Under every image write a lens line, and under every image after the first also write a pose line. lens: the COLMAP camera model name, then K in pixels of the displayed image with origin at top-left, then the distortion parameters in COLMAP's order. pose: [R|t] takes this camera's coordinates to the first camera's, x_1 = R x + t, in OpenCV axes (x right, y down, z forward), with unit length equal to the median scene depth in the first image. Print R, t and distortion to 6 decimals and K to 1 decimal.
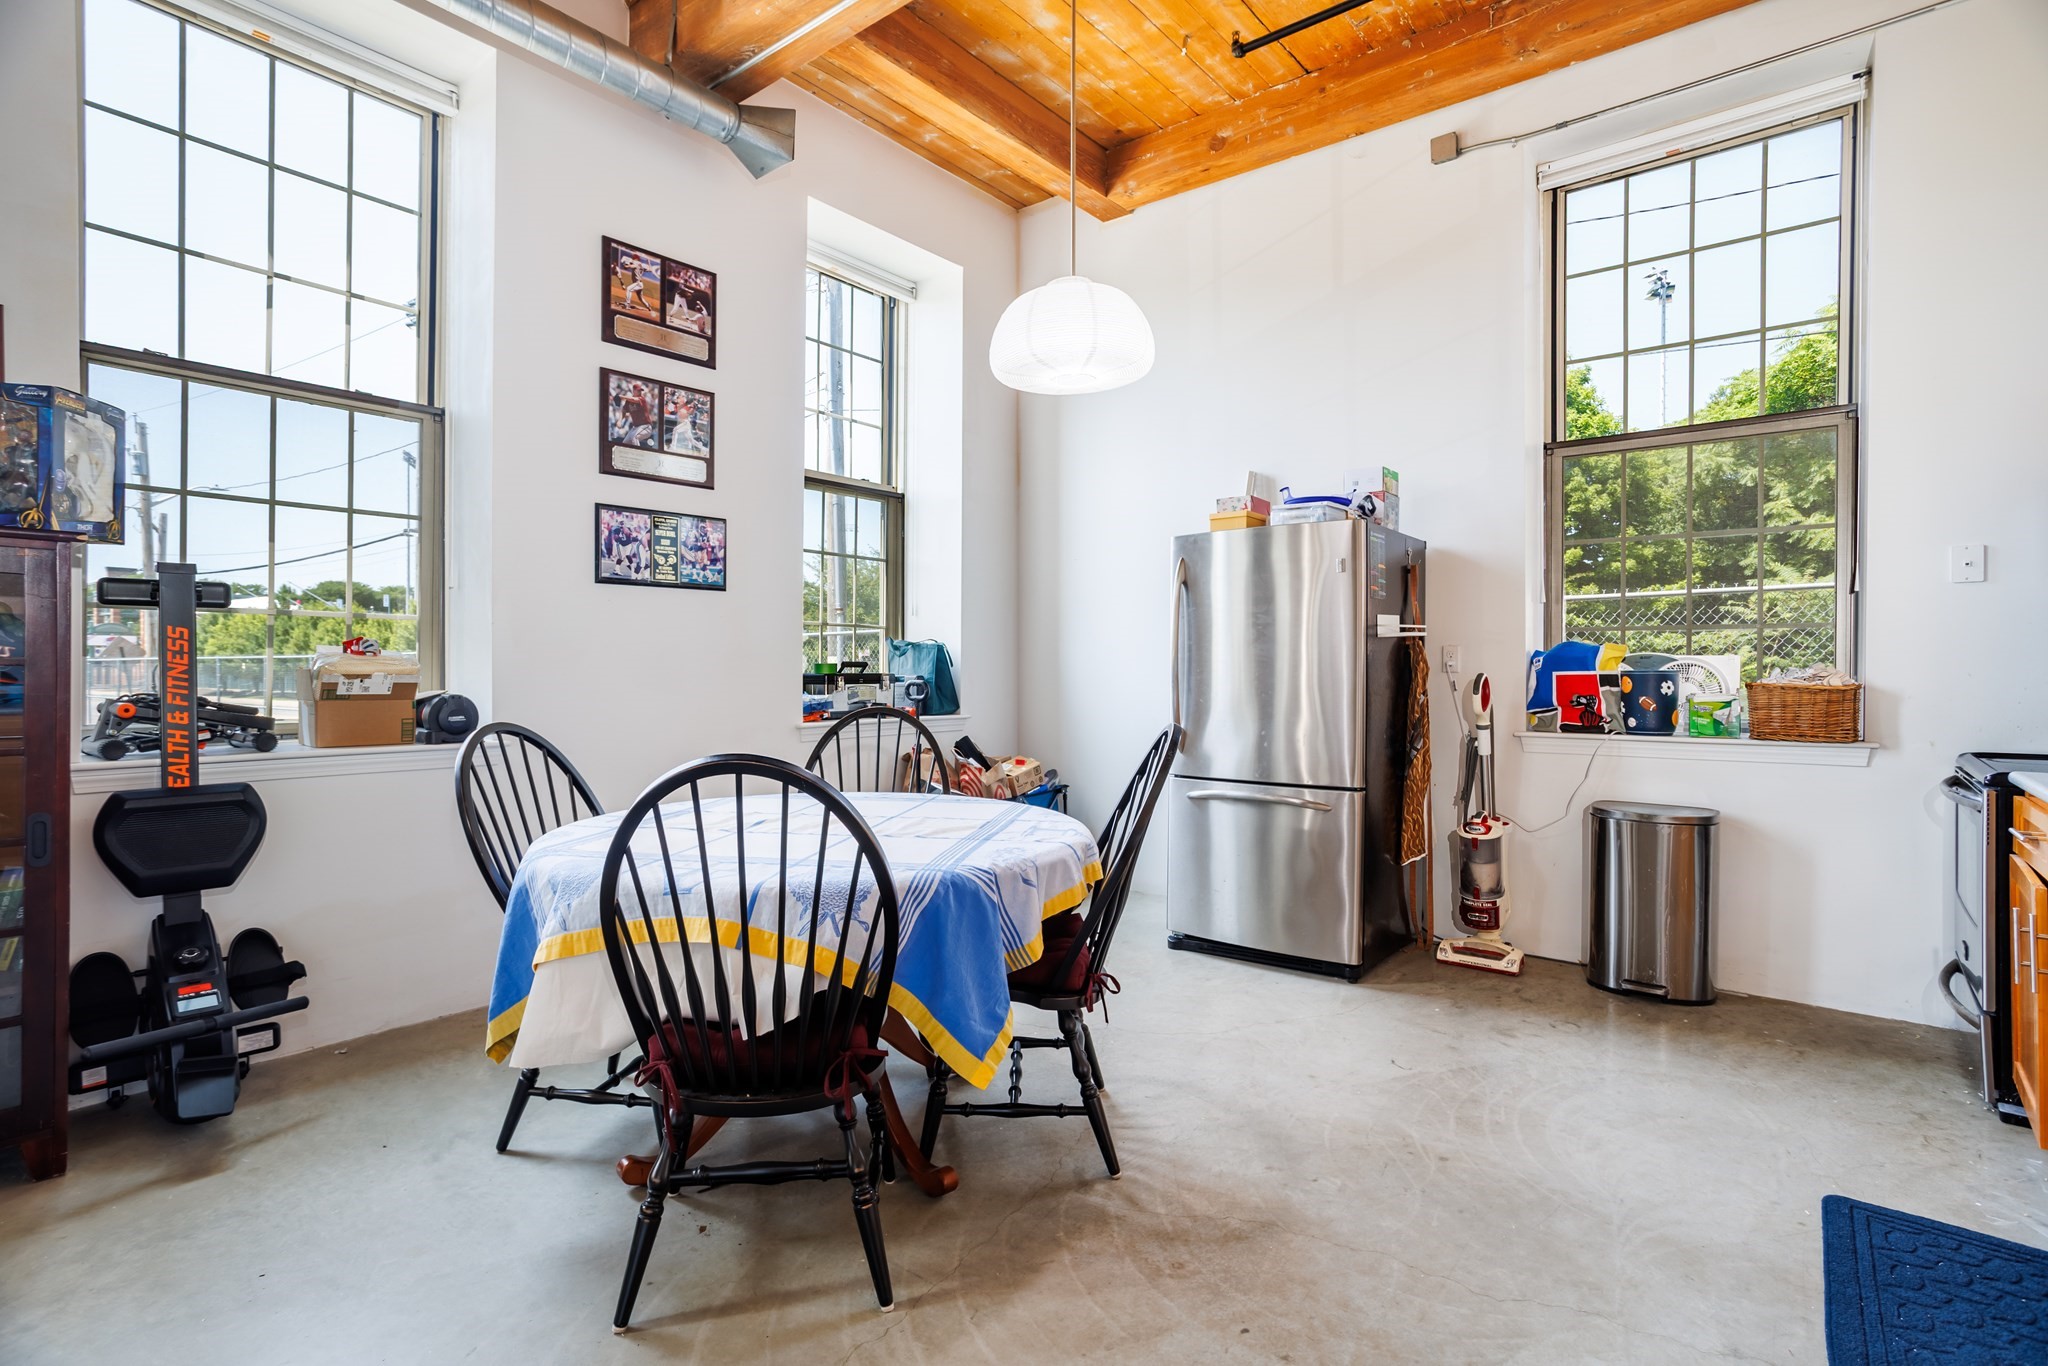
lens RADIAL K [[999.2, 0, 1024.0], [0, 999.2, 683.0], [0, 0, 1]] dist [-0.055853, 0.032943]
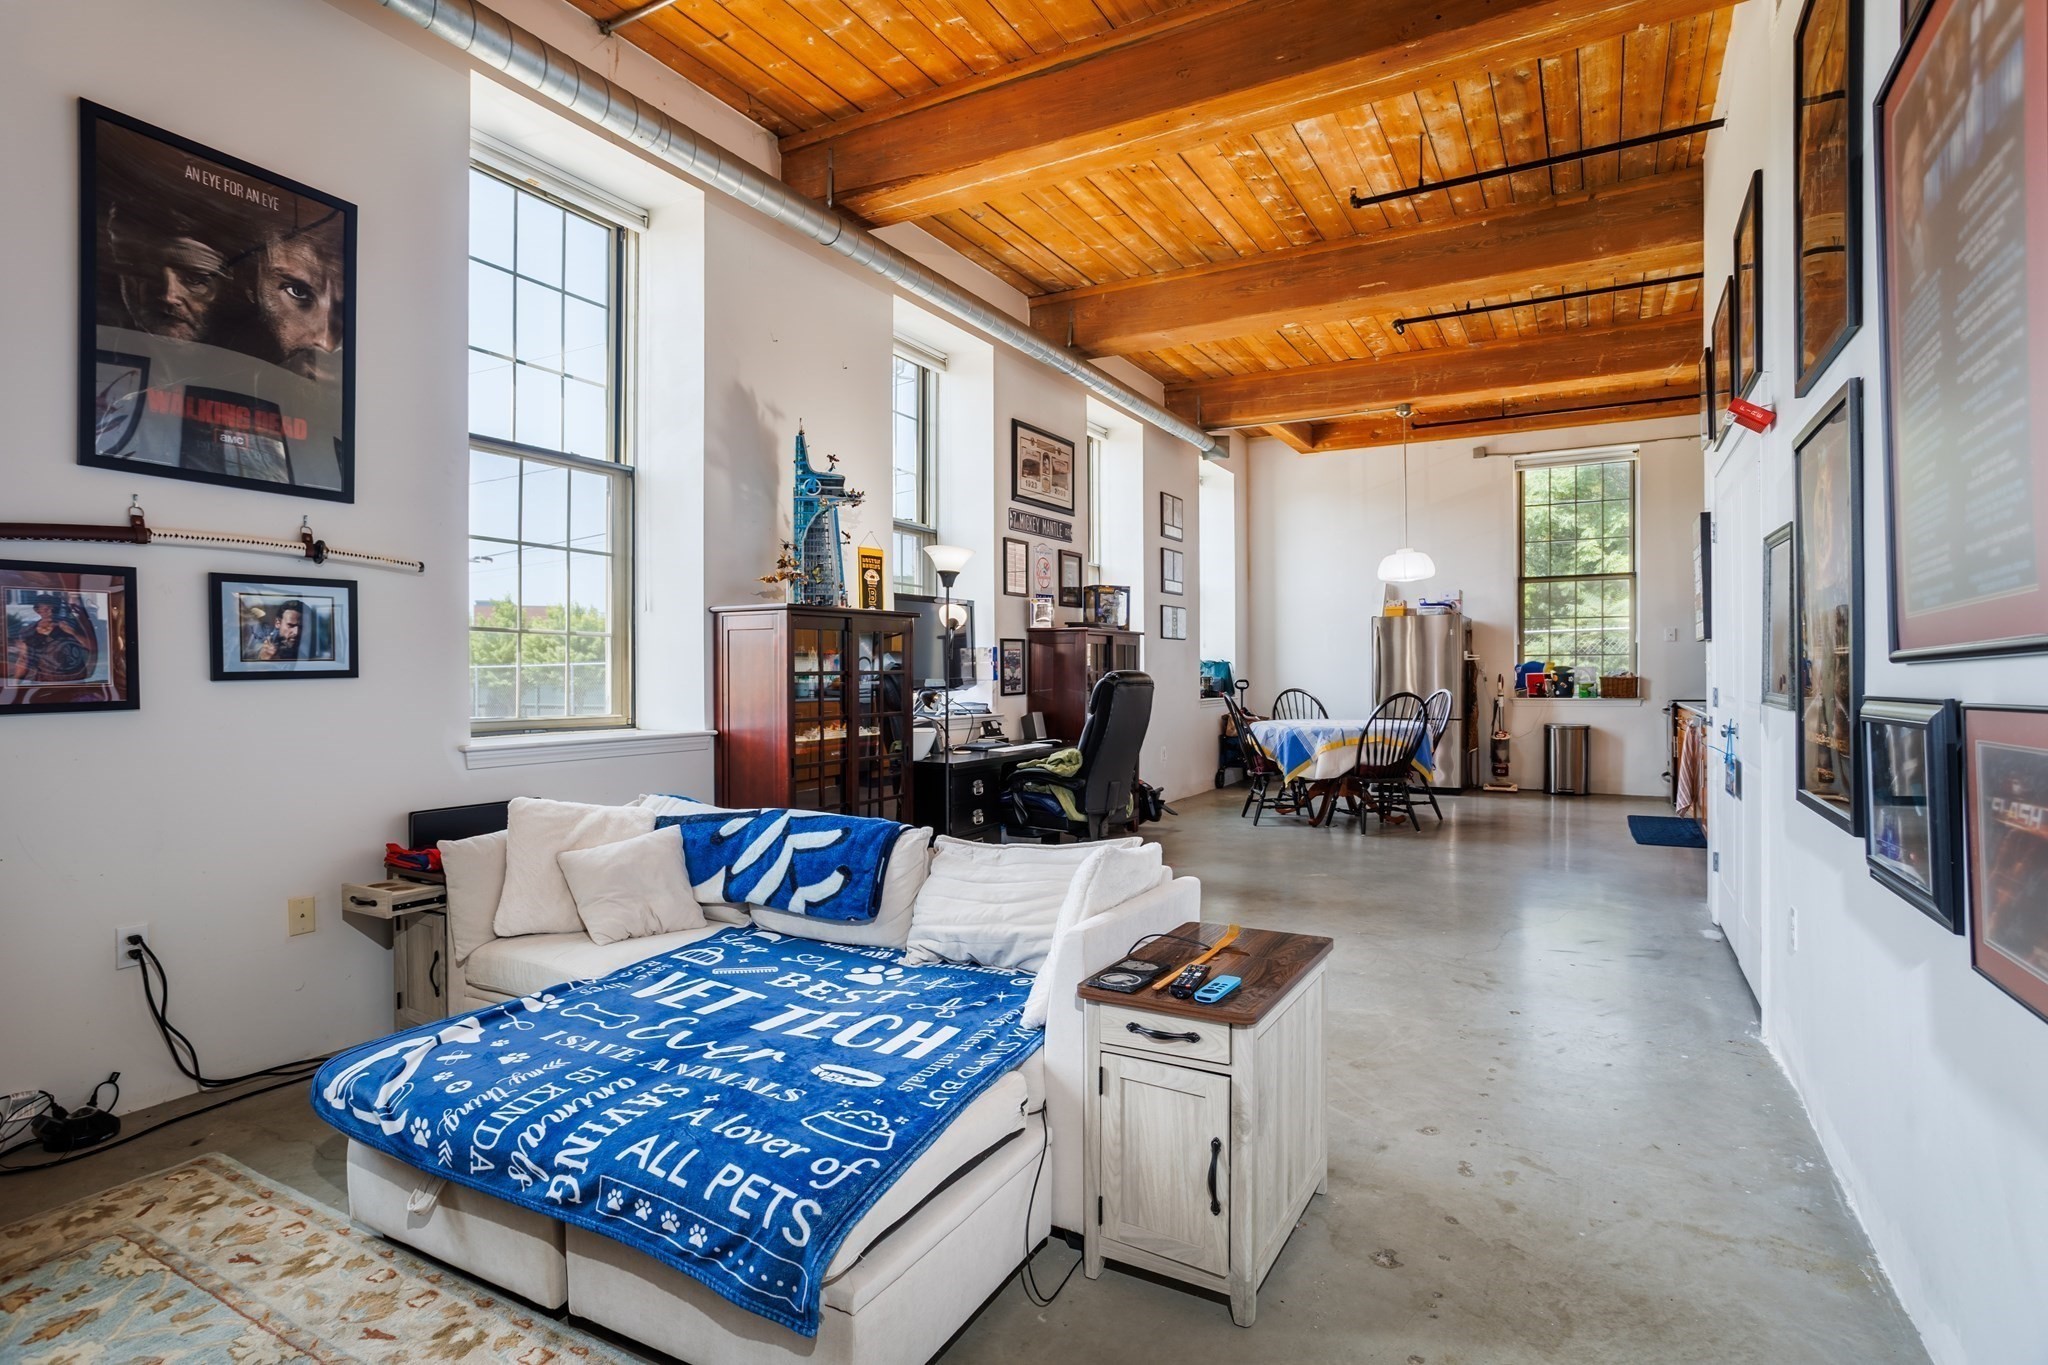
lens RADIAL K [[1040.6, 0, 1024.0], [0, 1040.6, 682.5], [0, 0, 1]] dist [-0.000479, 0.037640]
pose [[0.985687, -0.008633, 0.168363, -1.140786], [0.009213, 0.999954, -0.002663, 0.007361], [-0.168332, 0.004176, 0.985721, -1.365805]]
